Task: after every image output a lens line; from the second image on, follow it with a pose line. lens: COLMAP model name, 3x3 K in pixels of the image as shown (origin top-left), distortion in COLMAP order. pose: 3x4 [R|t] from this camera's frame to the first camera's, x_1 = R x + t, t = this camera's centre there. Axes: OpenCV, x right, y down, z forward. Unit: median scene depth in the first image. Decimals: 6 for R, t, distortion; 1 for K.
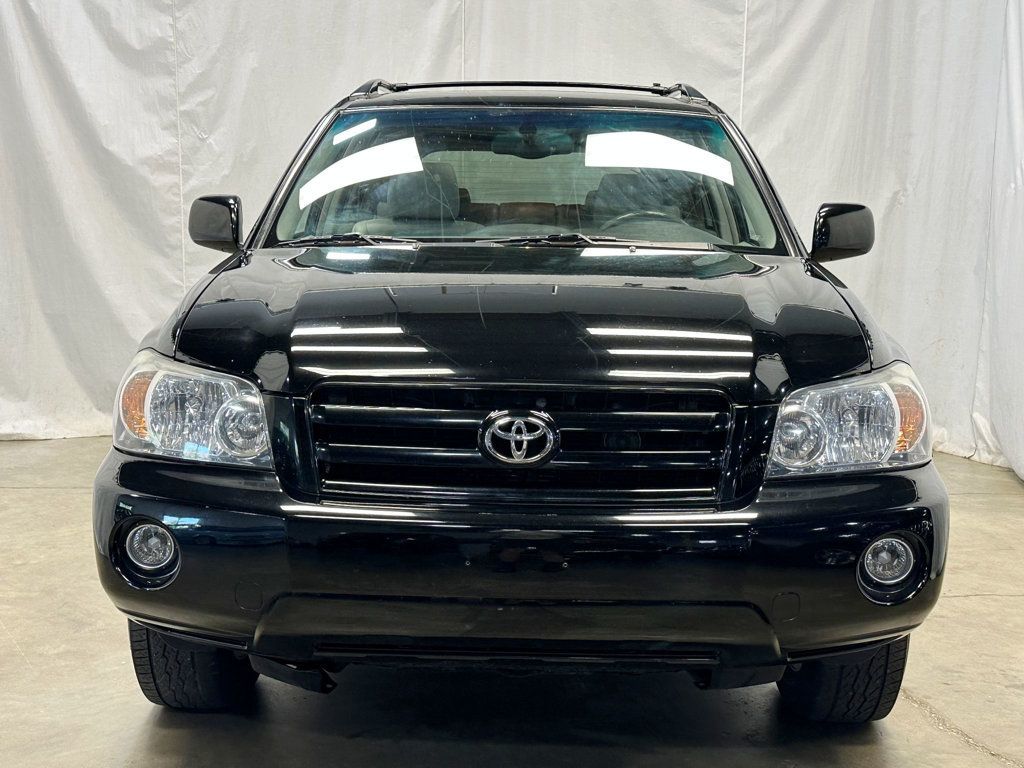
lens RADIAL K [[1321.1, 0, 514.0], [0, 1321.1, 384.3], [0, 0, 1]] dist [0.062719, 0.000000]
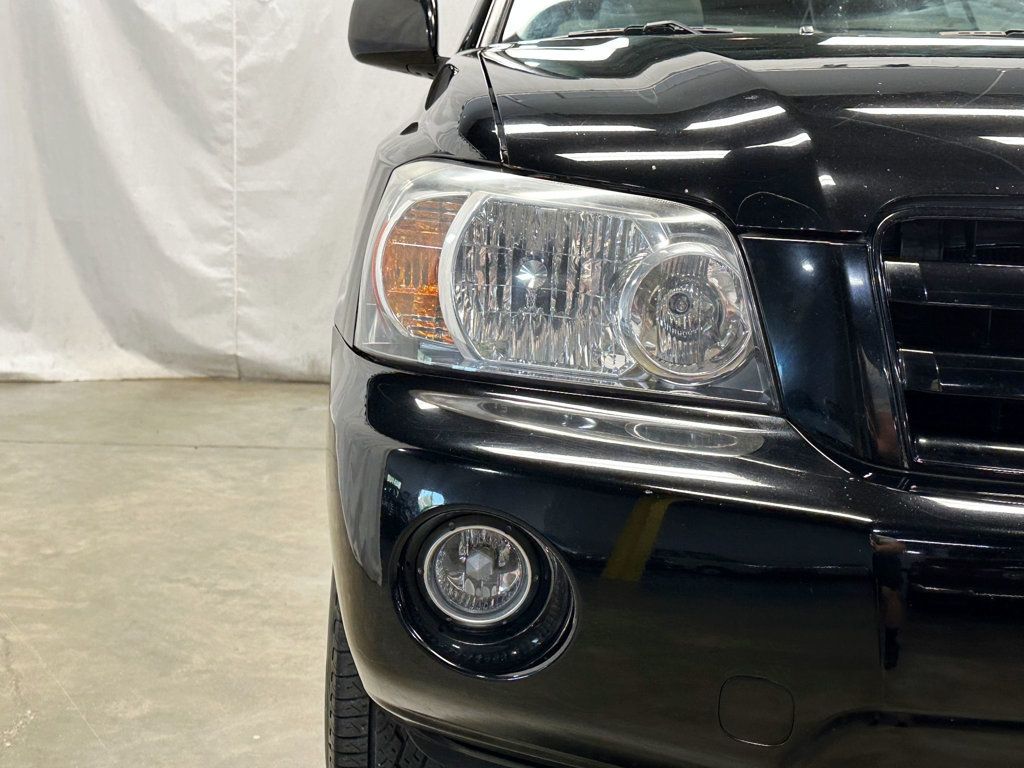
lens RADIAL K [[1321.1, 0, 510.8], [0, 1321.1, 362.4], [0, 0, 1]] dist [0.062719, 0.000000]
pose [[0.999273, 0.025940, 0.027926, -0.105683], [-0.026129, 0.999638, 0.006406, 0.018278], [-0.027750, -0.007131, 0.999589, 0.212977]]
